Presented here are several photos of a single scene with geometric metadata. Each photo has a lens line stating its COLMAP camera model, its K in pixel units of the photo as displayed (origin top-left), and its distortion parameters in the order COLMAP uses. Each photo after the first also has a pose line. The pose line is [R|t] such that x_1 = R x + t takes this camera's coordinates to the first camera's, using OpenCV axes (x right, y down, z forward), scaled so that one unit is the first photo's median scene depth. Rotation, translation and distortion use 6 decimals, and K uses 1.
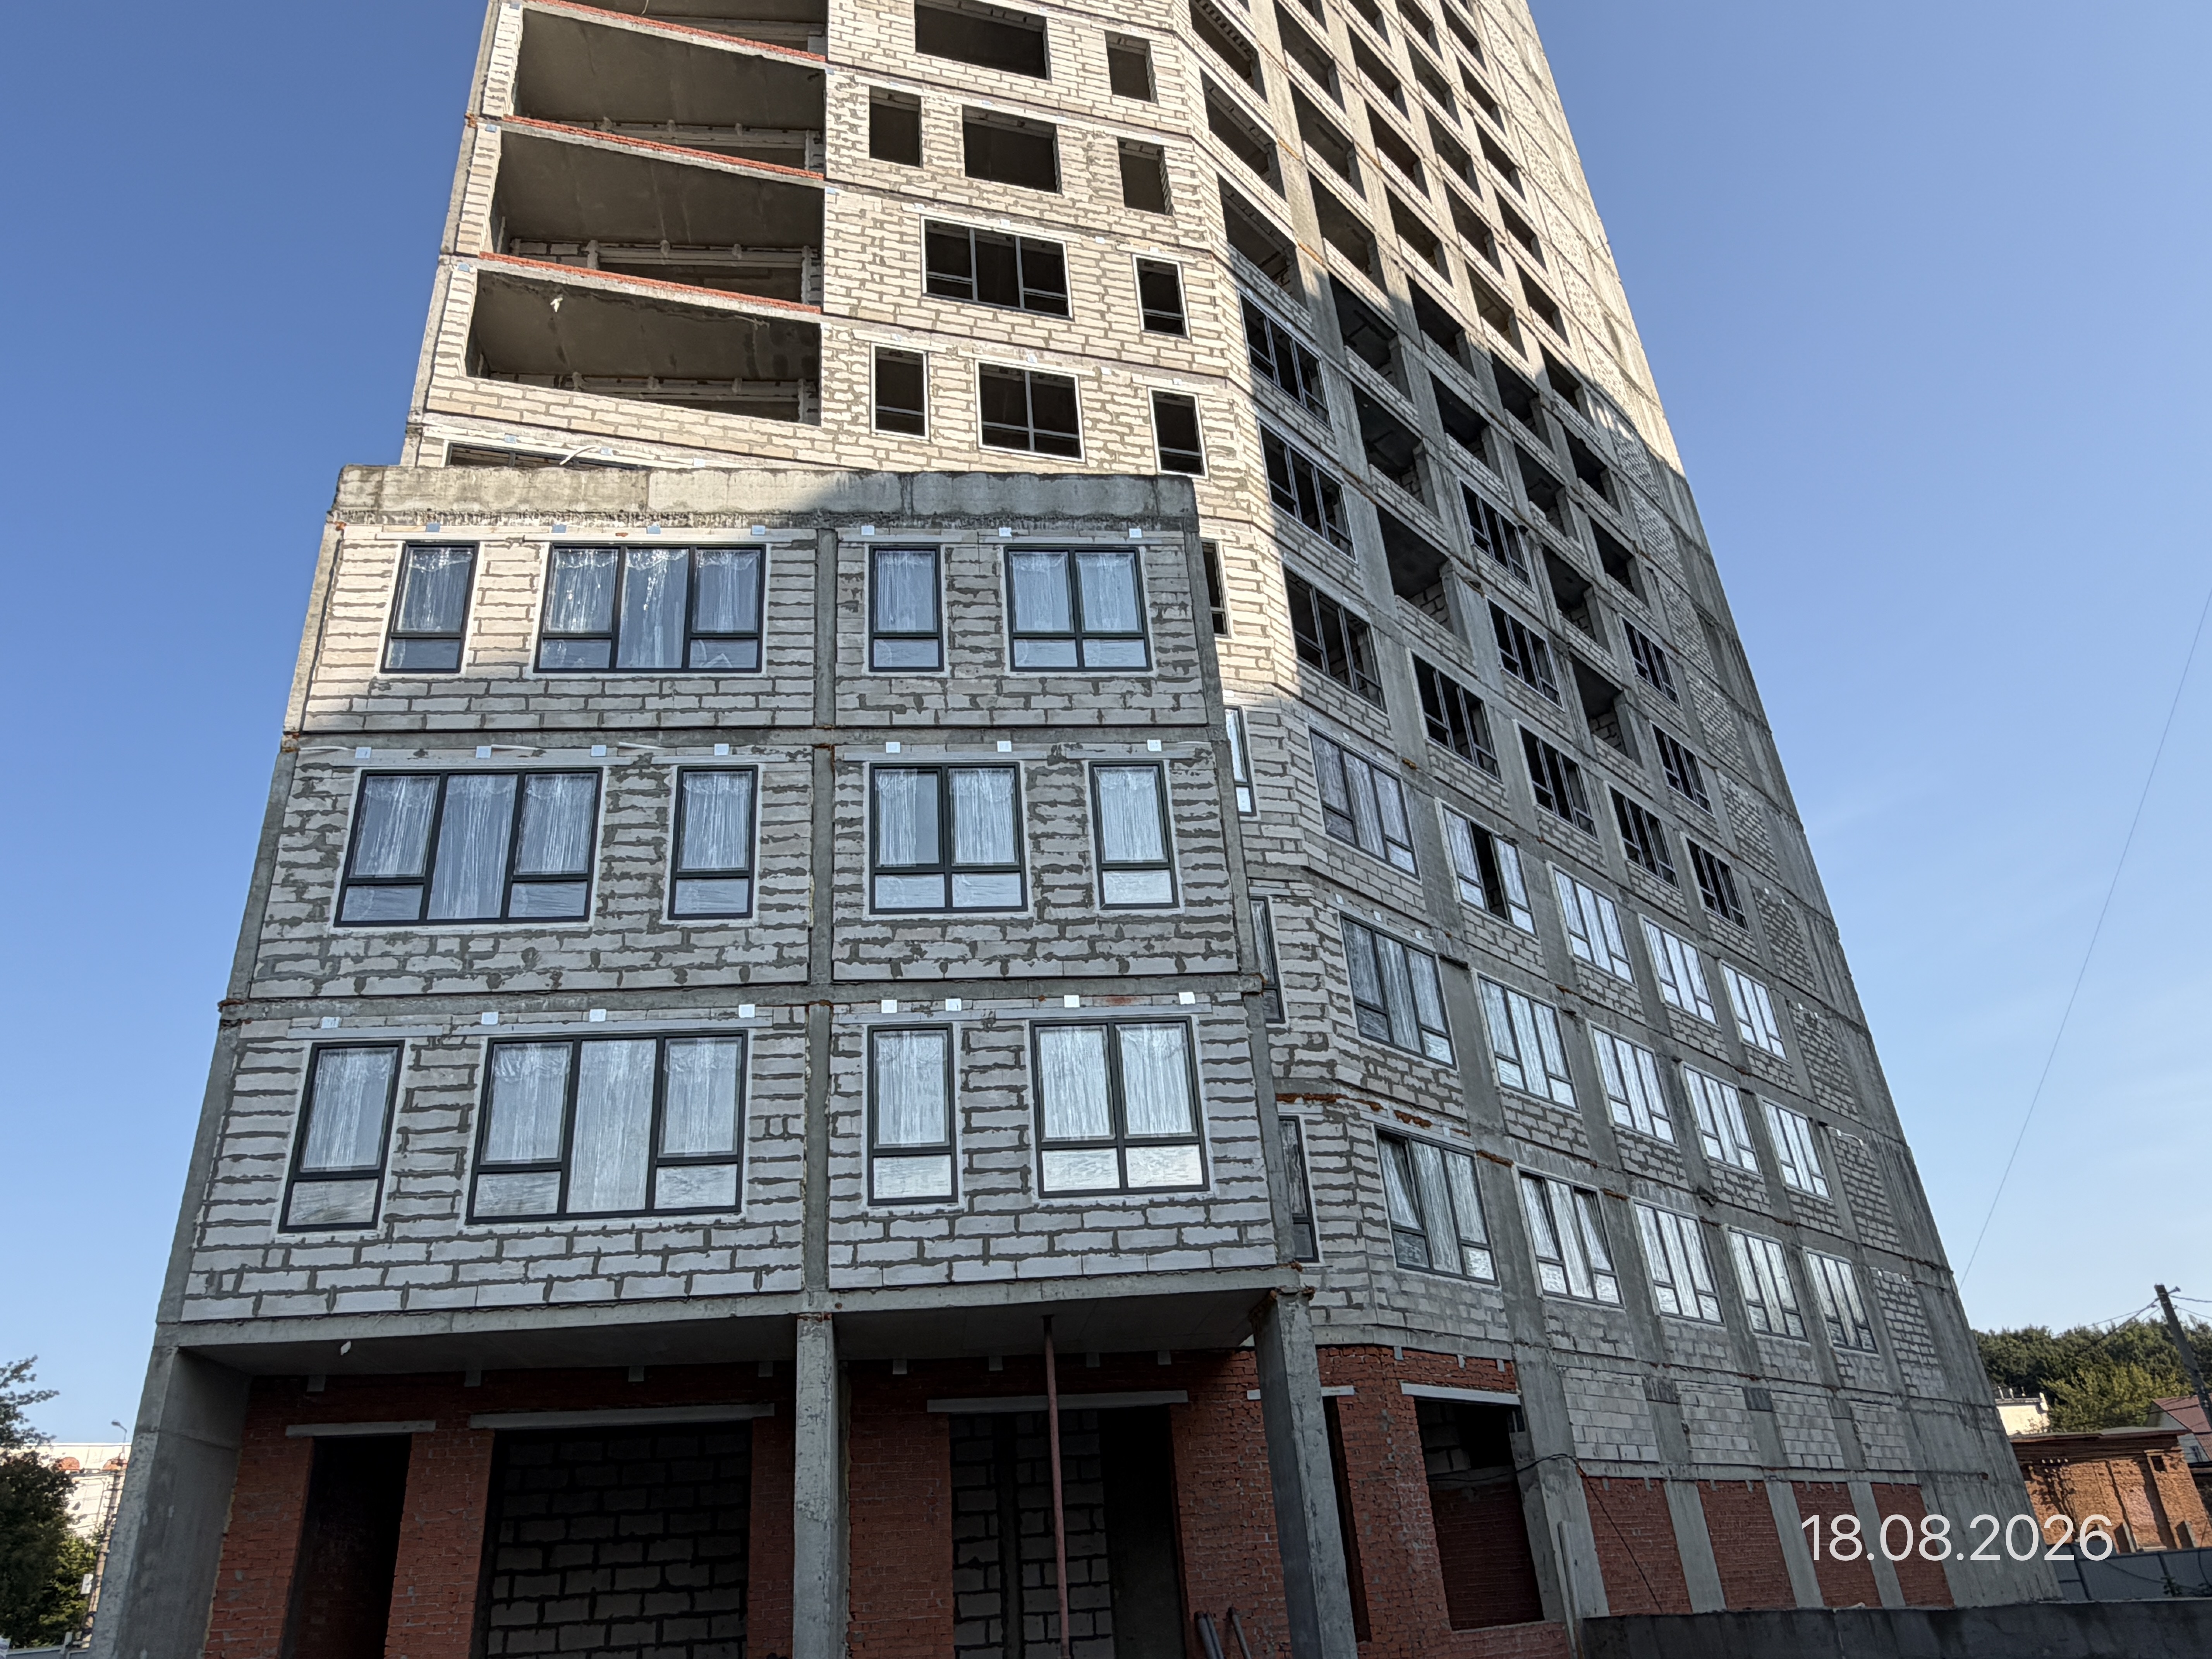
lens RADIAL K [[1495.3, 0, 1093.5], [0, 1495.3, 838.0], [0, 0, 1]] dist [-0.001482, 0.000542]
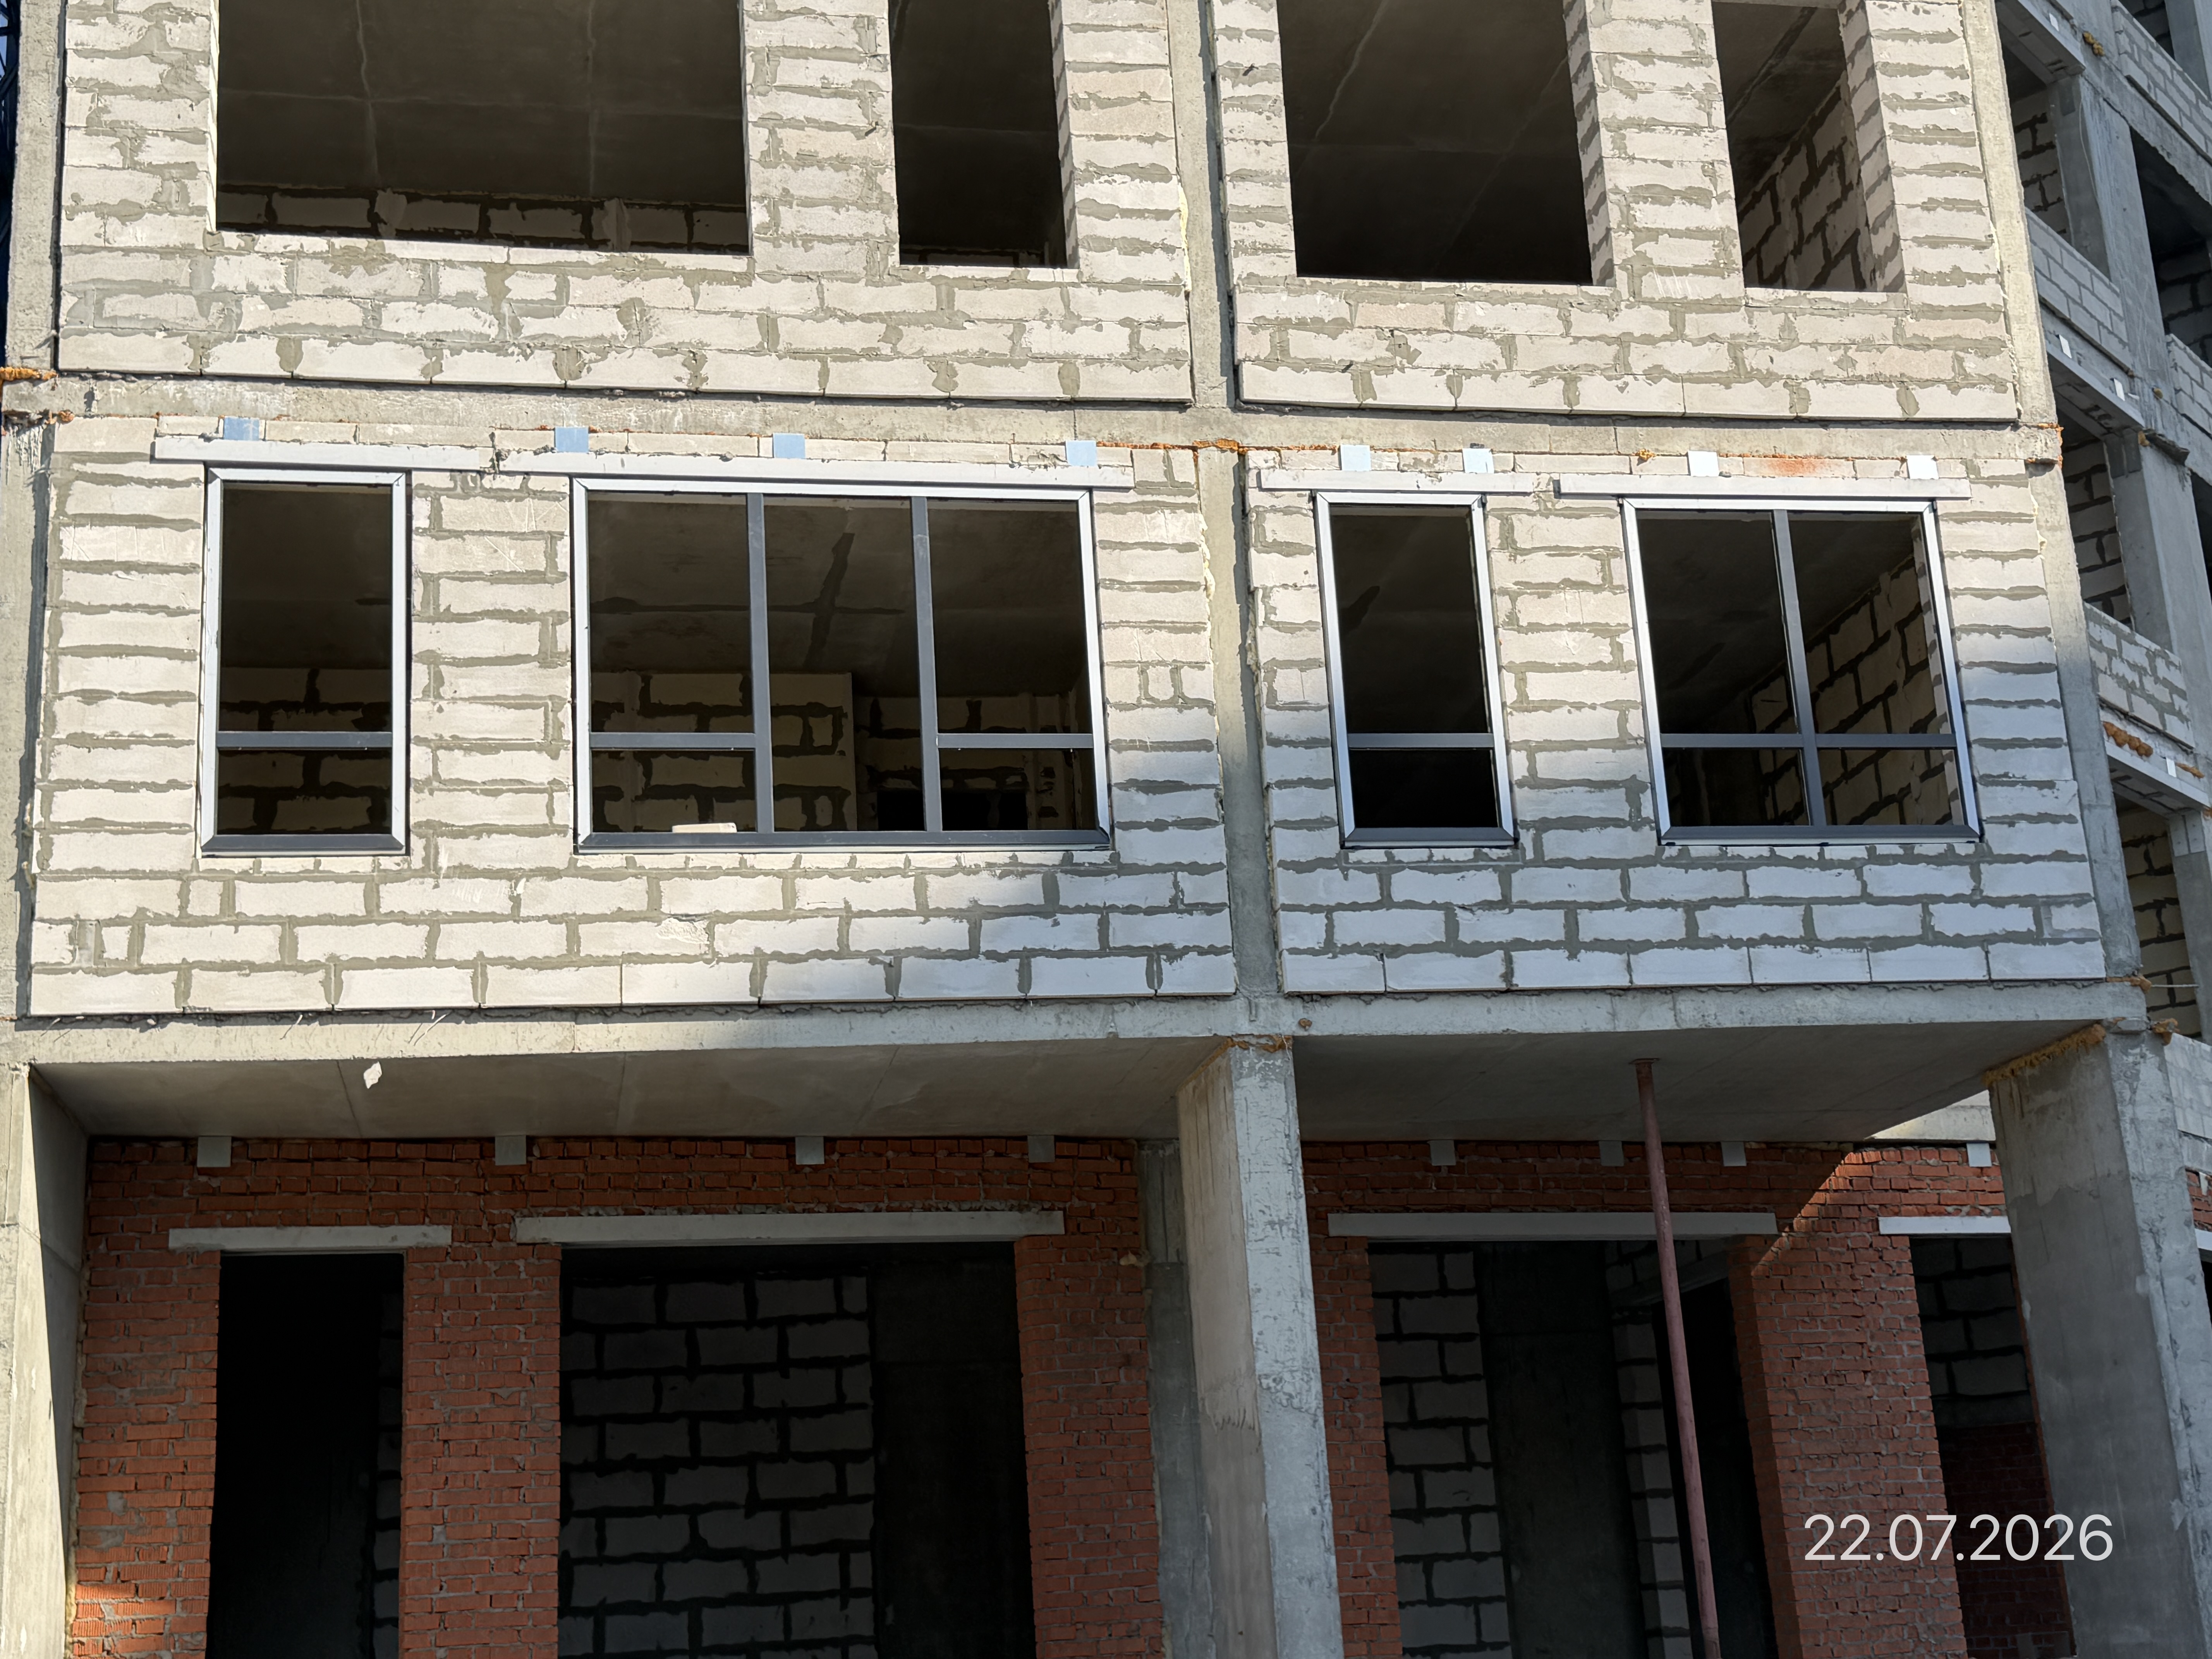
lens RADIAL K [[2842.3, 0, 1146.8], [0, 2842.3, 858.2], [0, 0, 1]] dist [0.190555, -0.421367]
pose [[0.995852, 0.033328, 0.084659, -0.276798], [-0.050211, 0.977284, 0.205902, 0.049243], [-0.075873, -0.209298, 0.974904, 0.045636]]
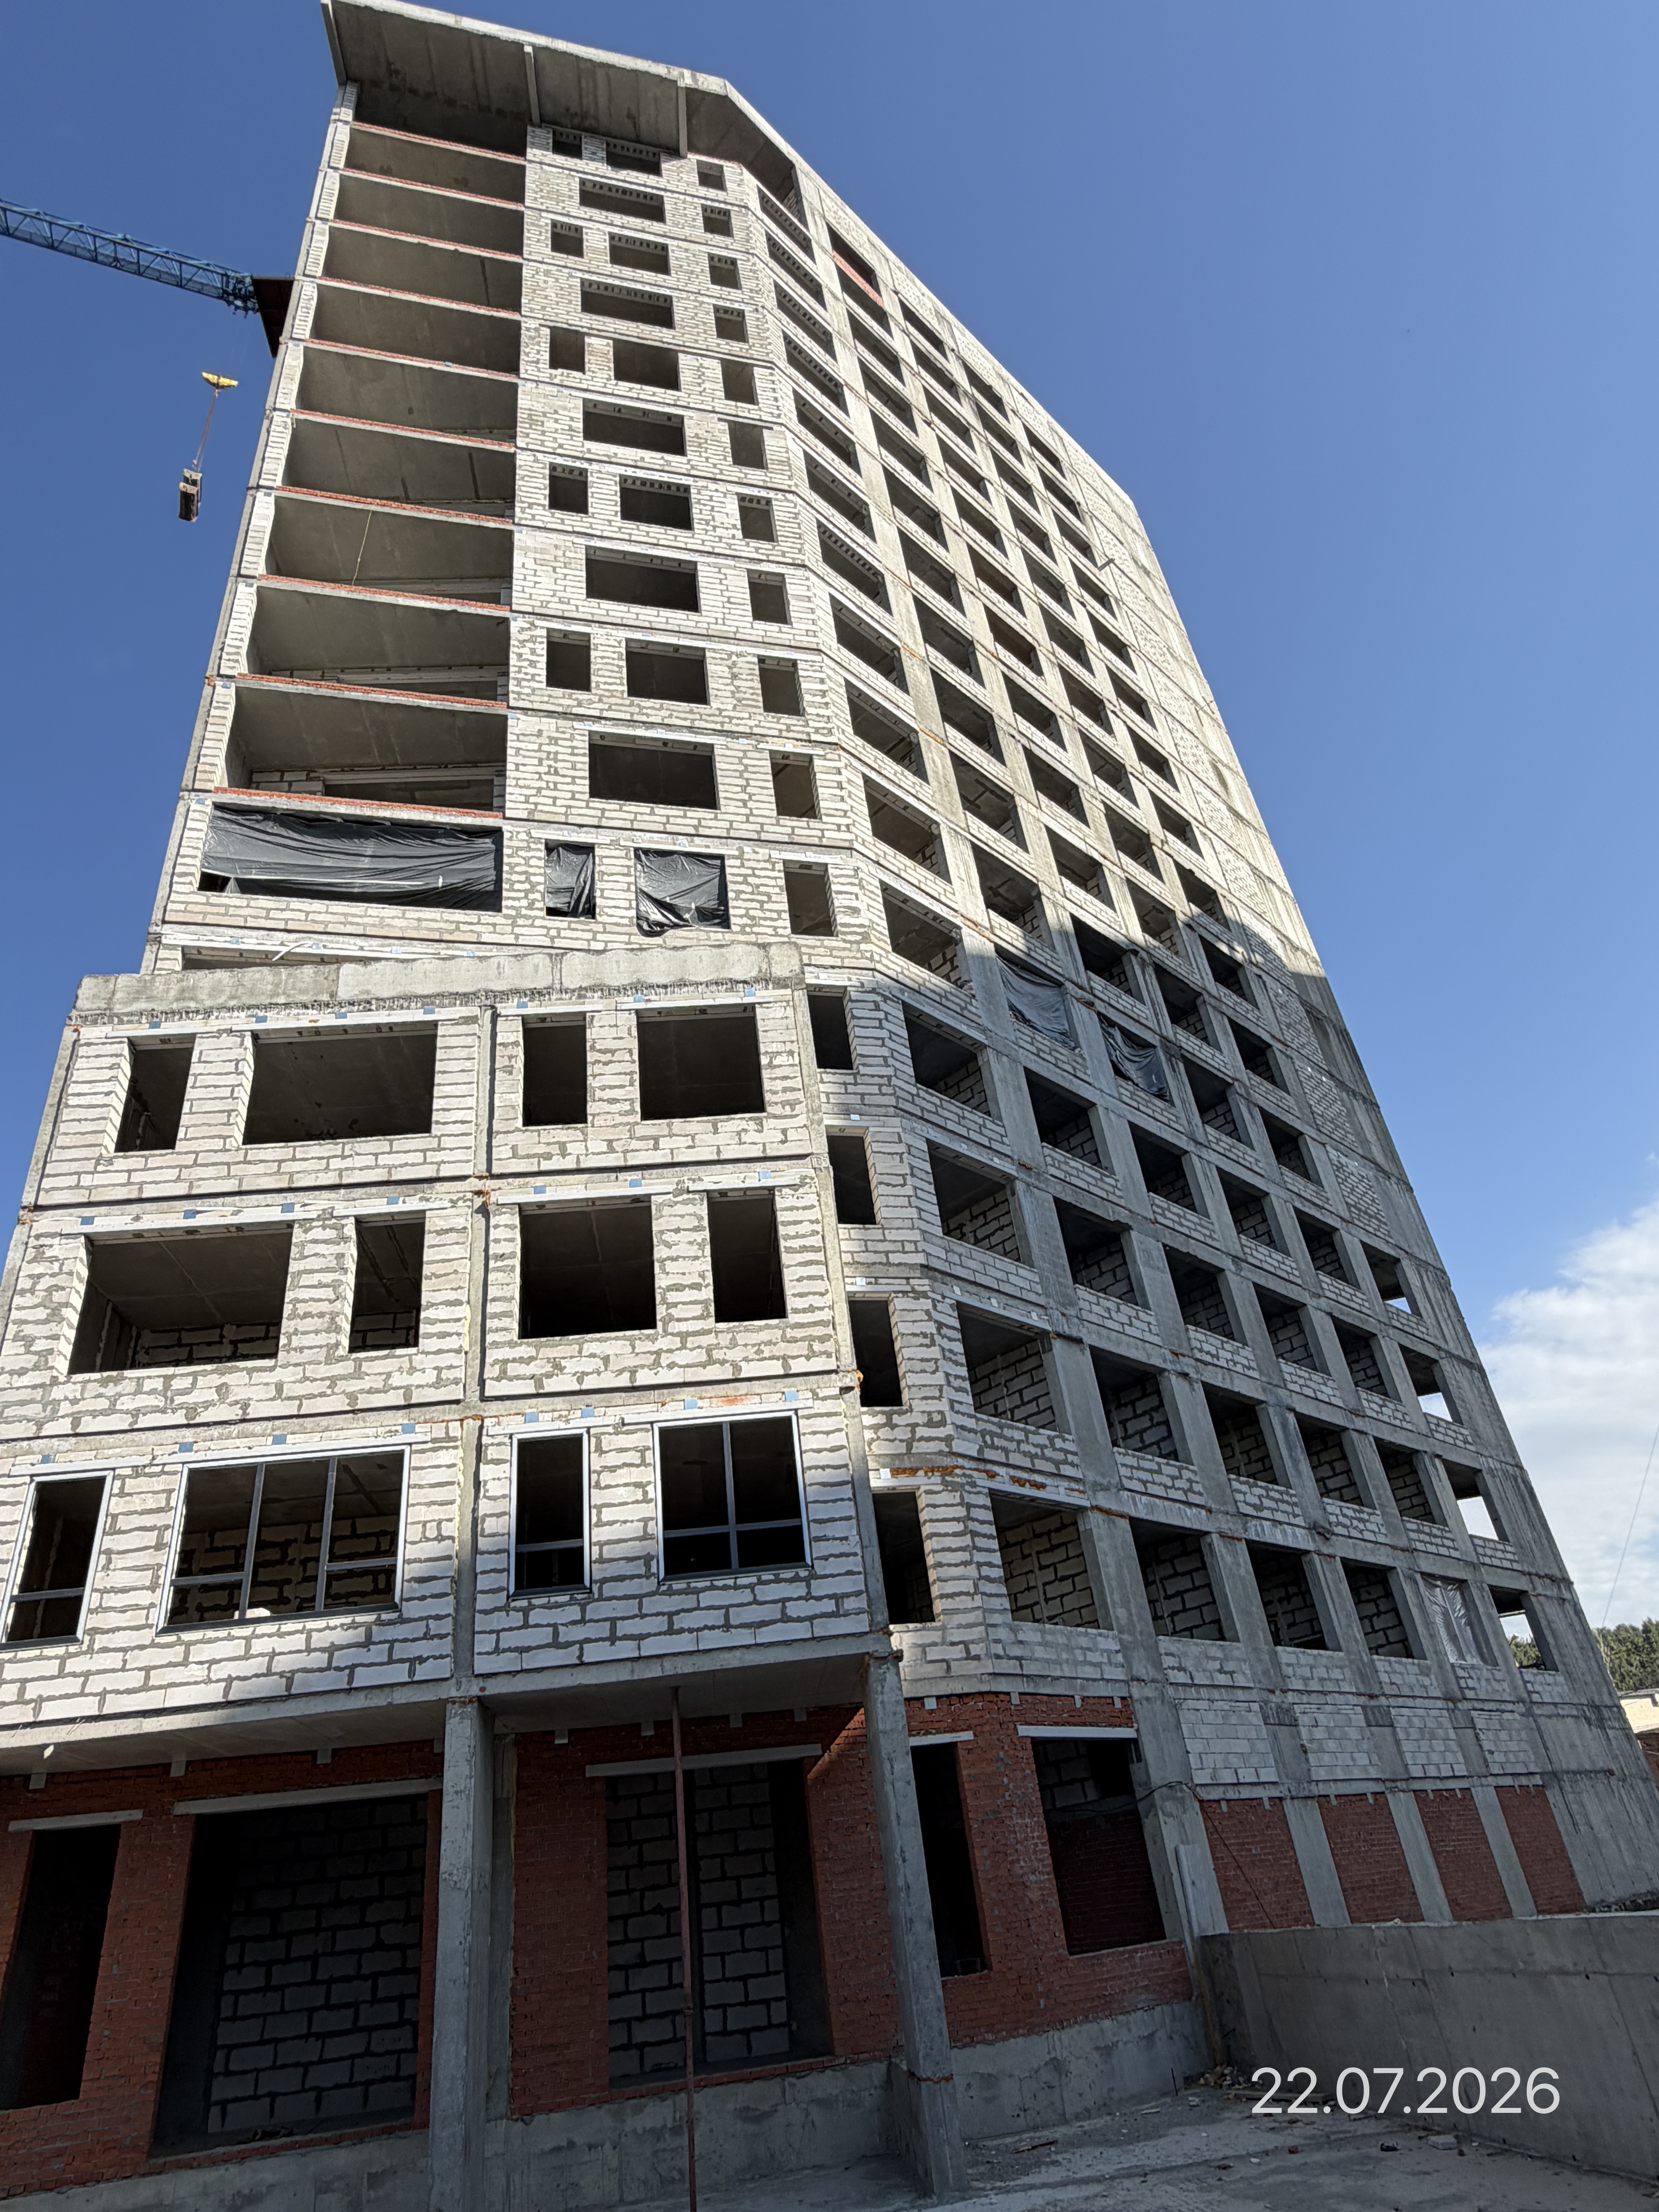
lens RADIAL K [[1303.2, 0, 829.5], [0, 1303.2, 1106.0], [0, 0, 1]] dist [-0.001626, 0.002411]
pose [[0.998364, -0.055948, -0.011772, 0.116742], [0.054762, 0.994934, -0.084306, -0.029291], [0.016430, 0.083523, 0.996370, -0.023599]]
